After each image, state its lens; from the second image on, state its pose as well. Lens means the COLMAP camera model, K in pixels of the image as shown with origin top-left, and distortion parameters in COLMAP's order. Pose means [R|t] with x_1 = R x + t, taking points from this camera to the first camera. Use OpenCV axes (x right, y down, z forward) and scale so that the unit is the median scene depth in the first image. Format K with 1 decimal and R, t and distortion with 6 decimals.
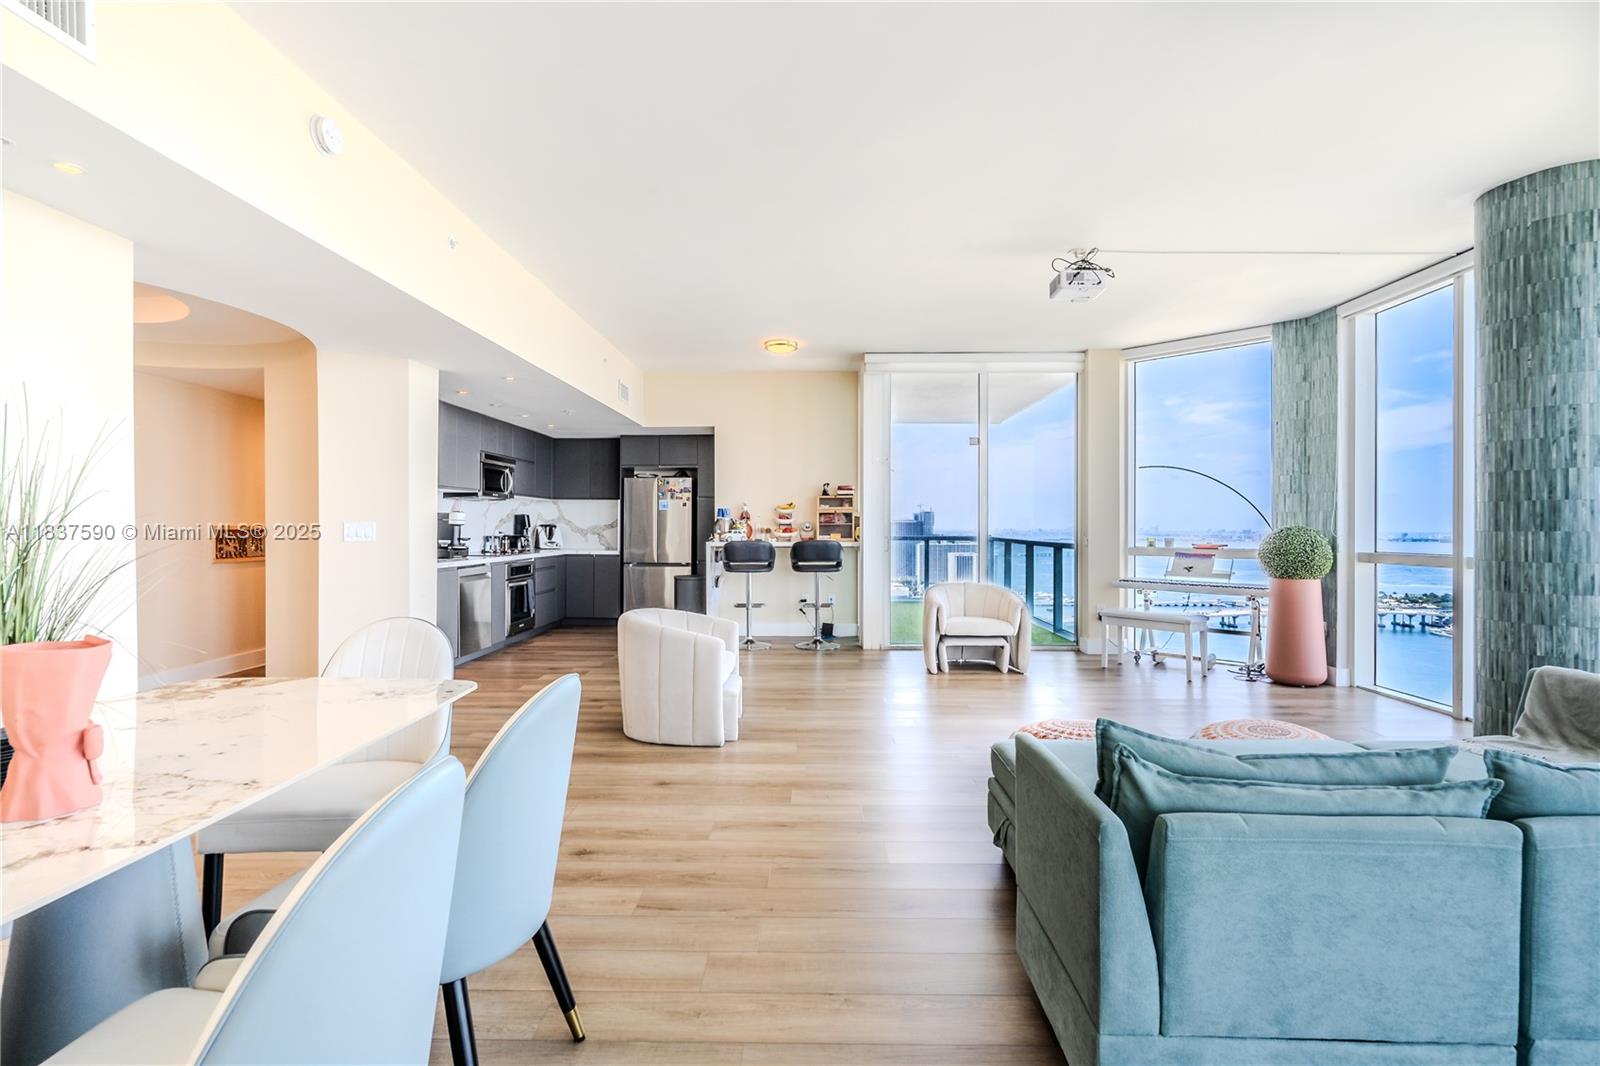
lens RADIAL K [[738.1, 0, 798.1], [0, 738.1, 529.4], [0, 0, 1]] dist [-0.014387, 0.005091]
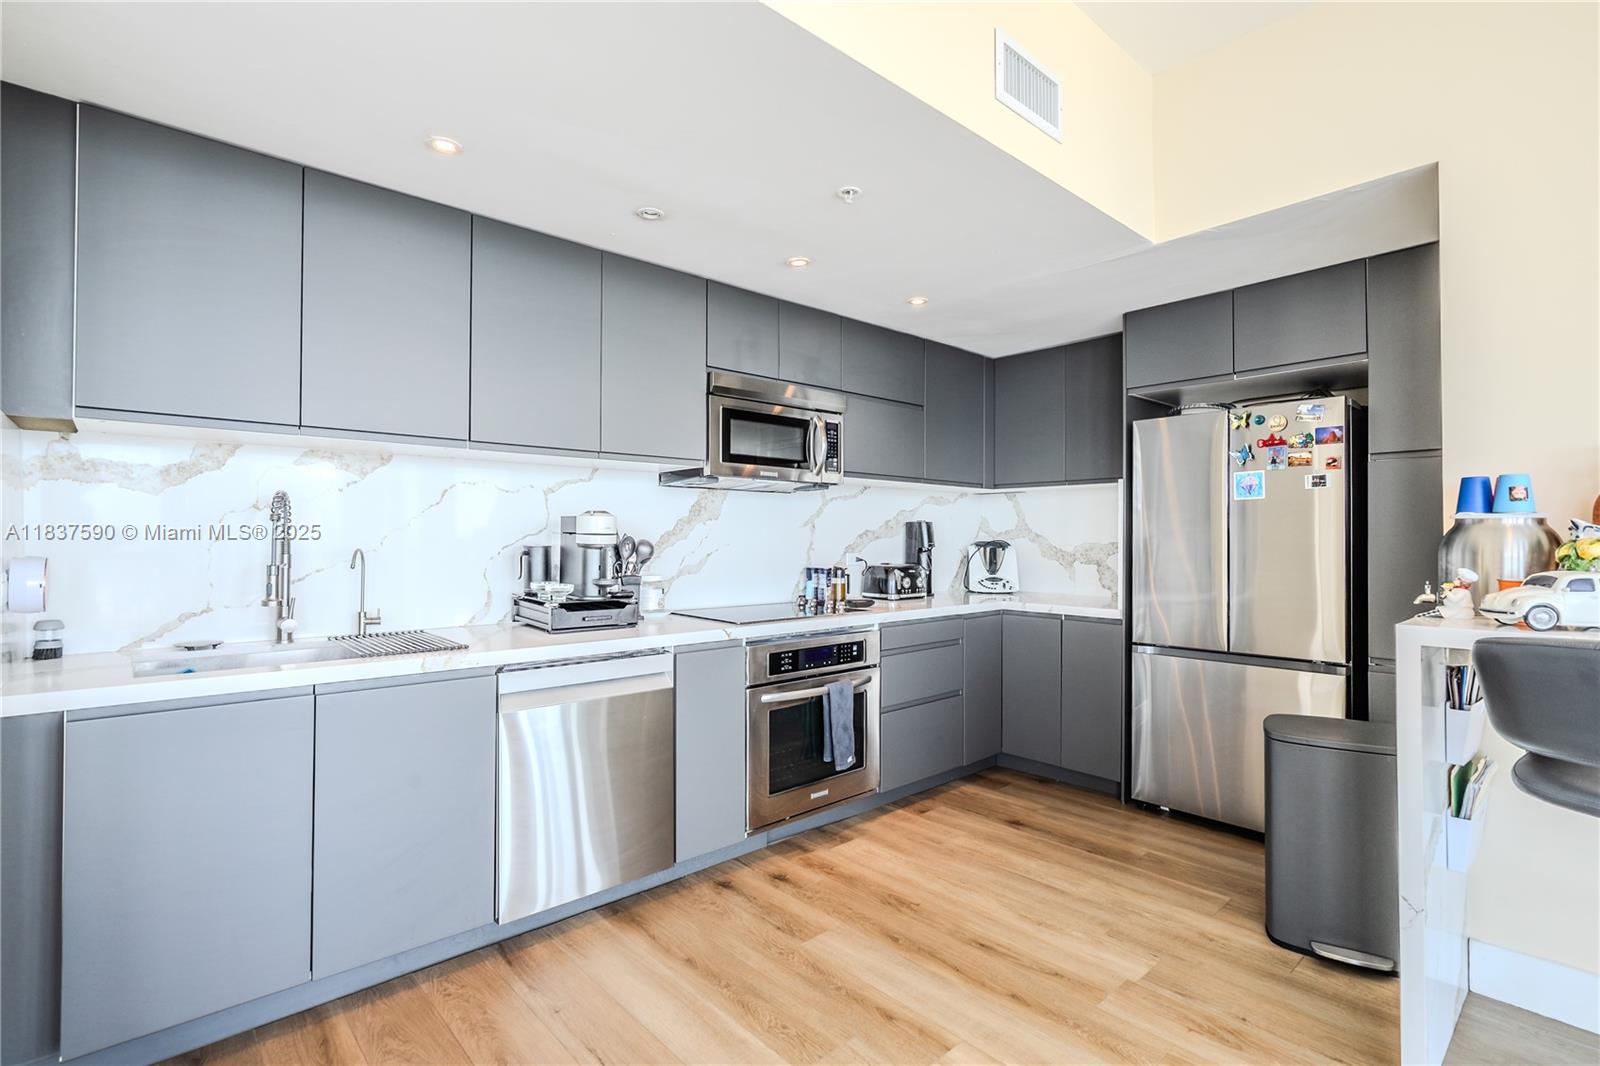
lens RADIAL K [[738.1, 0, 801.1], [0, 738.1, 538.0], [0, 0, 1]] dist [-0.014387, 0.005091]
pose [[0.683488, -0.002777, -0.729956, -0.088497], [-0.002010, 0.999982, -0.005686, -0.007708], [0.729959, 0.005353, 0.683470, 0.735215]]
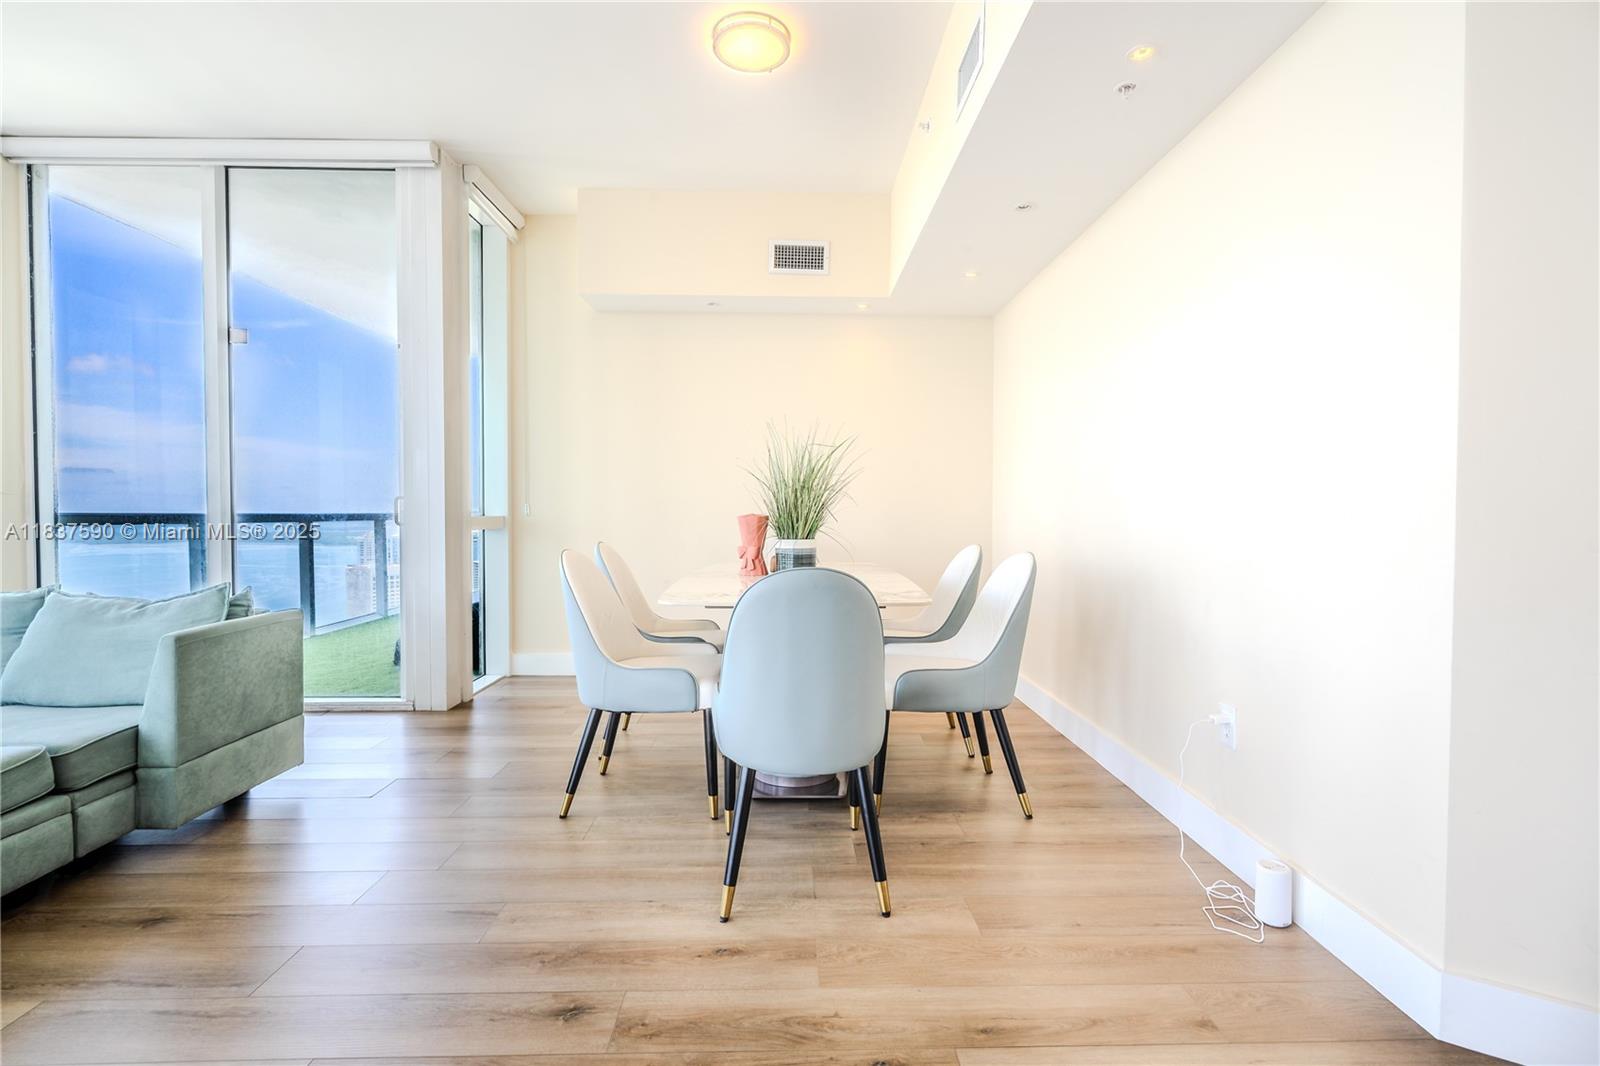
lens RADIAL K [[738.1, 0, 790.4], [0, 738.1, 518.5], [0, 0, 1]] dist [-0.014387, 0.005091]
pose [[-0.998735, -0.004857, -0.050052, -0.161024], [-0.005819, 0.999801, 0.019092, 0.017608], [0.049950, 0.019359, -0.998564, 0.582912]]
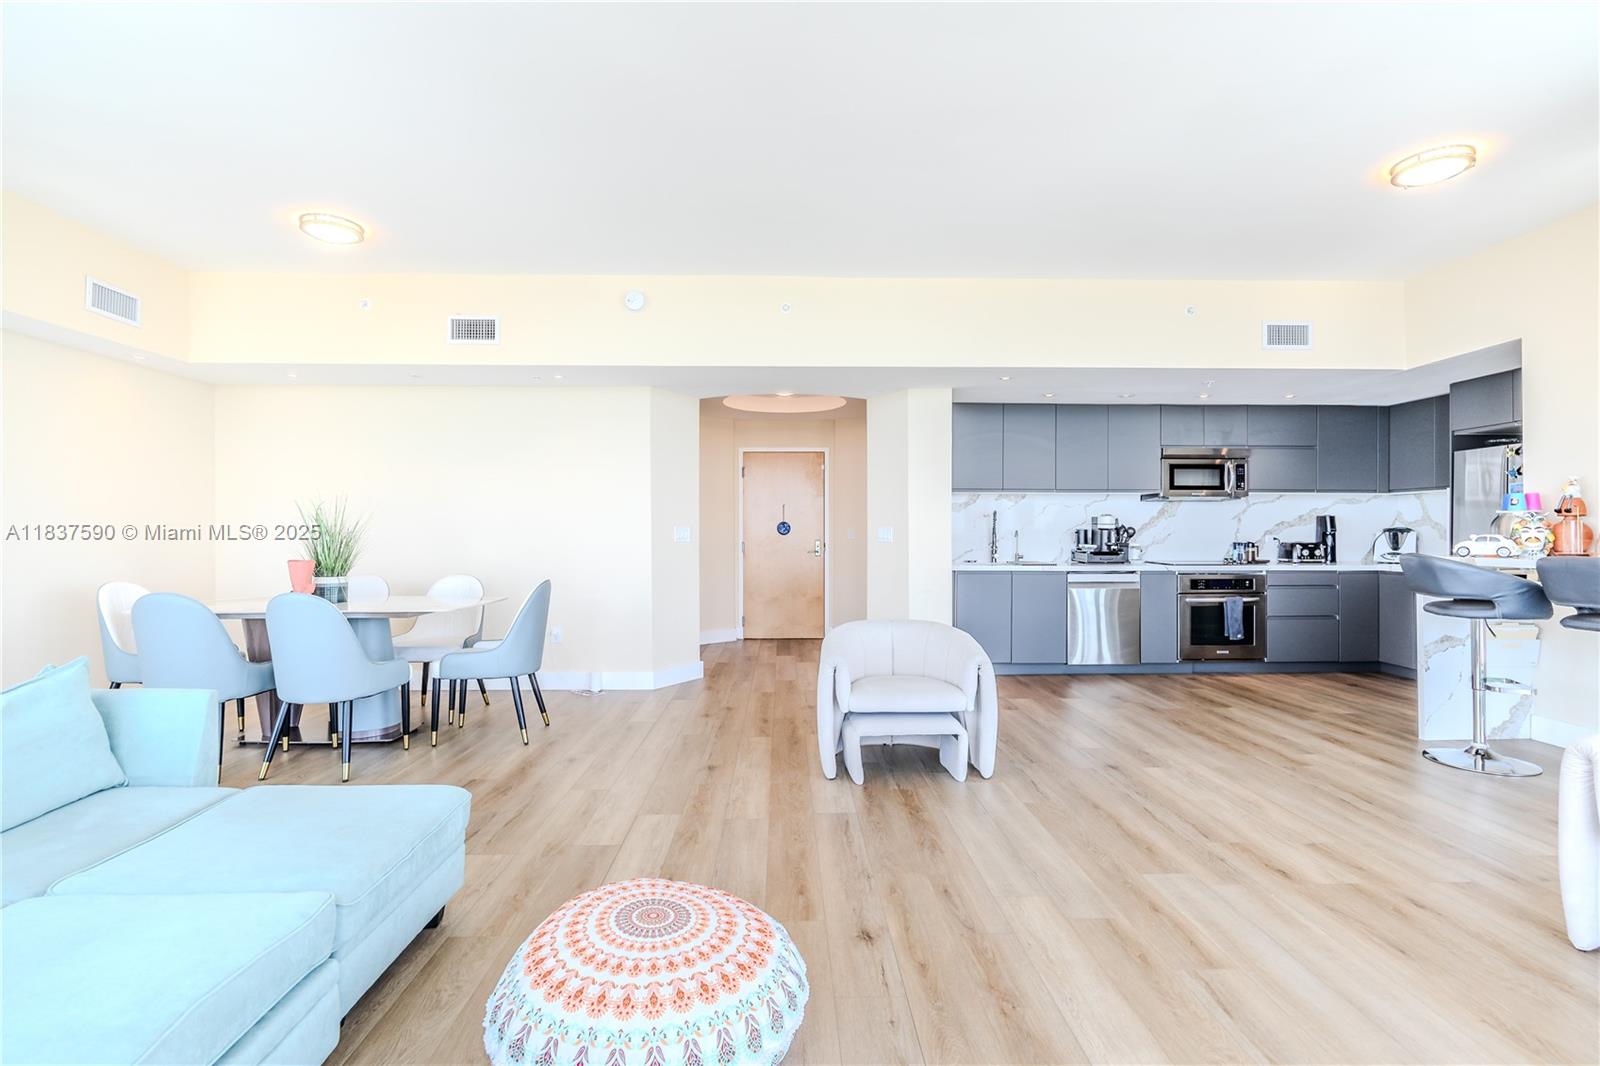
lens RADIAL K [[738.1, 0, 802.9], [0, 738.1, 526.7], [0, 0, 1]] dist [-0.014387, 0.005091]
pose [[0.050250, -0.011530, -0.998670, 0.423871], [-0.003769, 0.999924, -0.011734, 0.002985], [0.998730, 0.004354, 0.050203, 0.509751]]
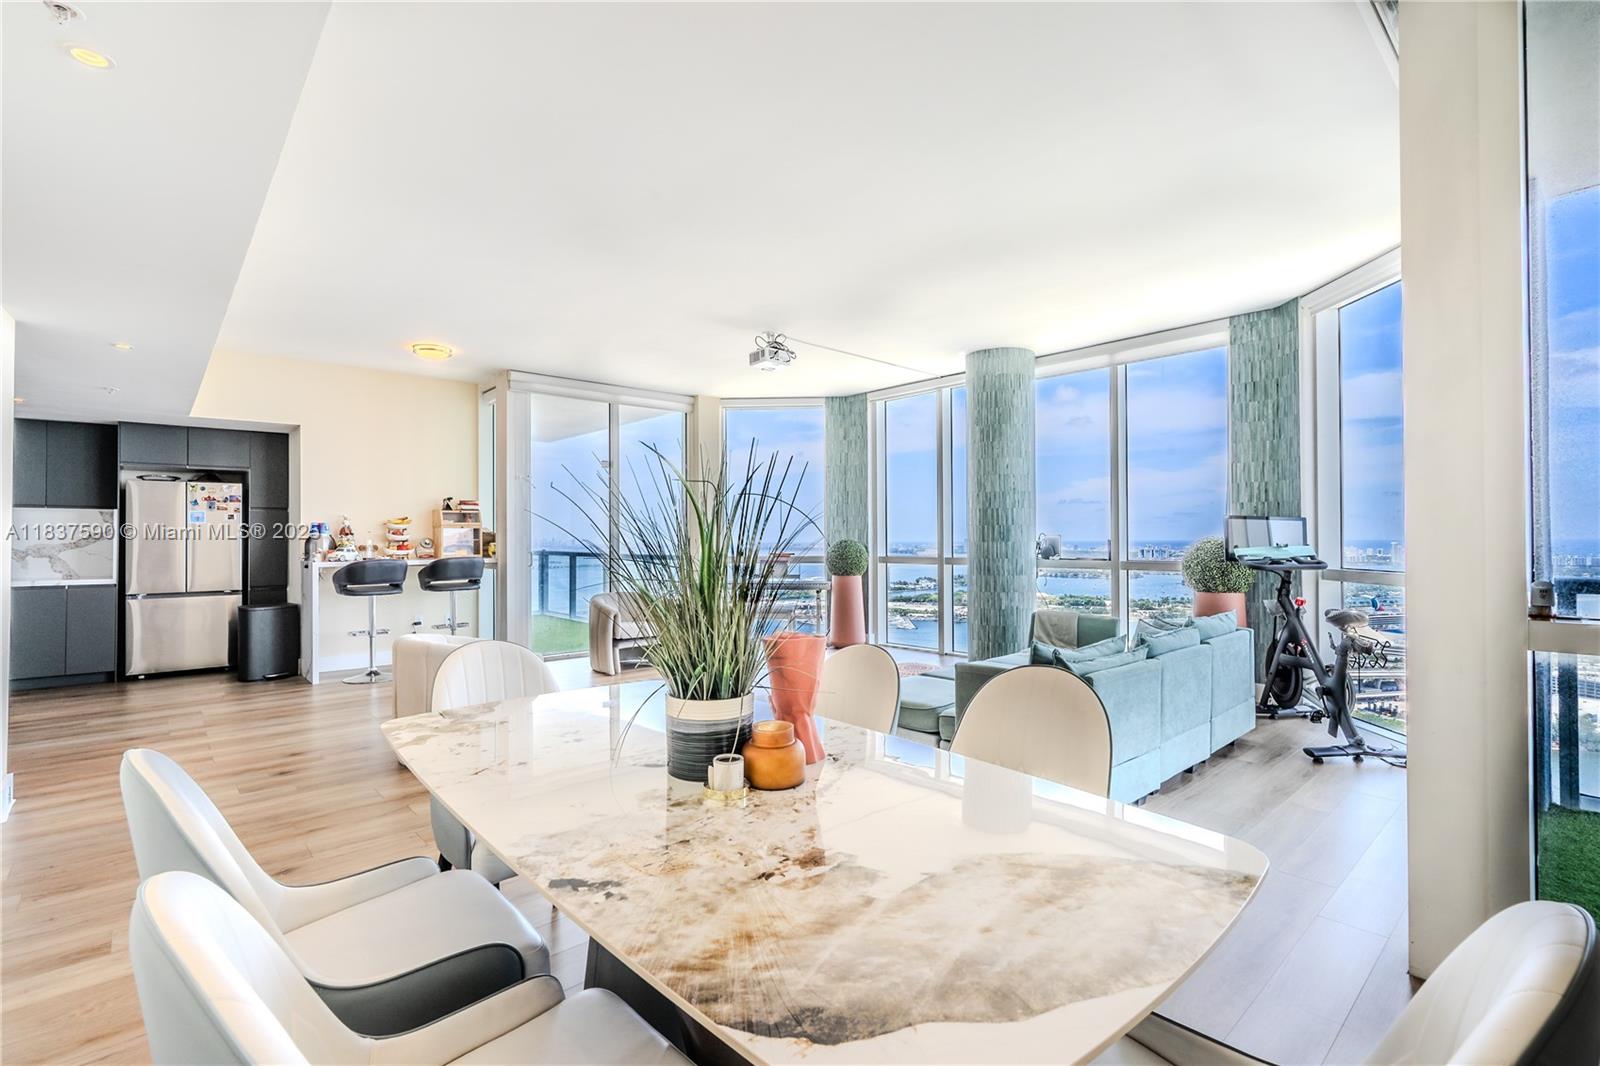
lens RADIAL K [[738.1, 0, 811.3], [0, 738.1, 540.6], [0, 0, 1]] dist [-0.014387, 0.005091]
pose [[0.719560, -0.008760, 0.694375, -0.303217], [0.009808, 0.999949, 0.002451, -0.004875], [-0.694361, 0.005047, 0.719609, -0.003417]]
